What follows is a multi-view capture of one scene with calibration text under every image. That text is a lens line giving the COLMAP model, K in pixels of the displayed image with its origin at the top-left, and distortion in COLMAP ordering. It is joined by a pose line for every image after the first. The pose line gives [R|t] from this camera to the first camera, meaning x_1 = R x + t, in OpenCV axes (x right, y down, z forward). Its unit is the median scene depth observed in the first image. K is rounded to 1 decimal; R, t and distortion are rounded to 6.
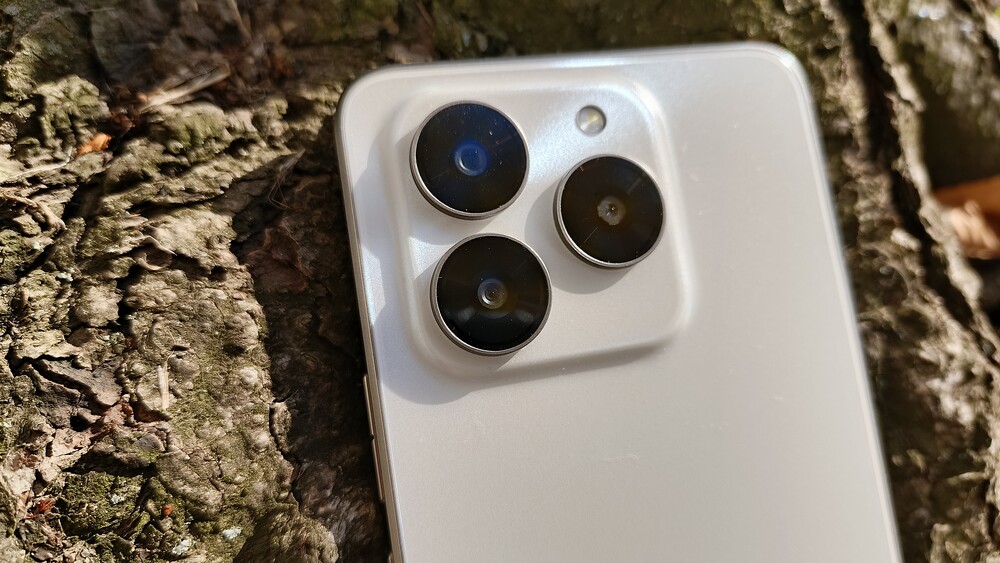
lens RADIAL K [[737.2, 0, 500.0], [0, 737.2, 281.5], [0, 0, 1]] dist [-0.027376, -0.041910]
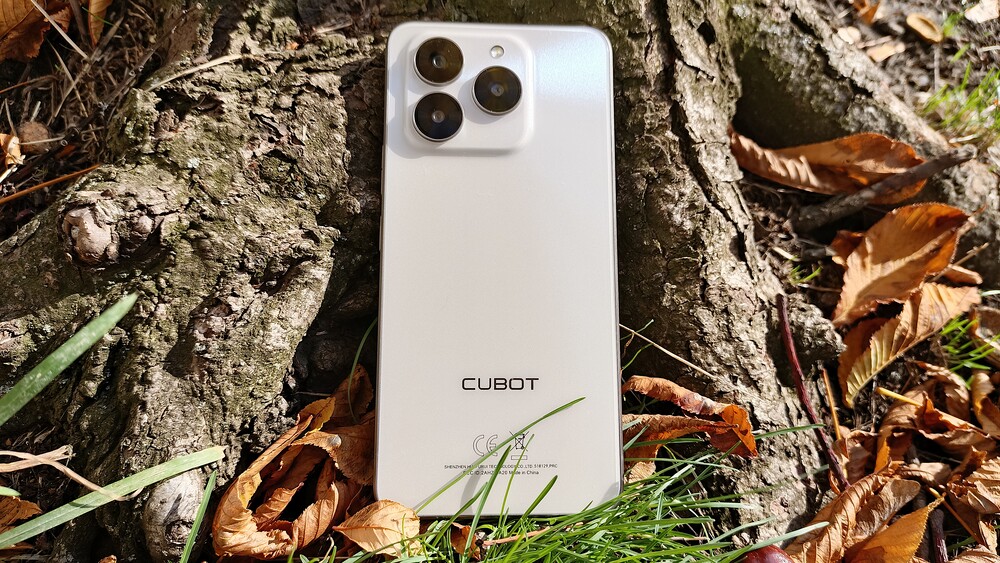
lens RADIAL K [[659.8, 0, 500.0], [0, 659.8, 281.5], [0, 0, 1]] dist [0.001014, -0.001324]
pose [[0.974419, 0.131569, -0.182199, 0.630647], [-0.136845, 0.990453, -0.016636, 0.543871], [0.178271, 0.041144, 0.983121, -1.021134]]
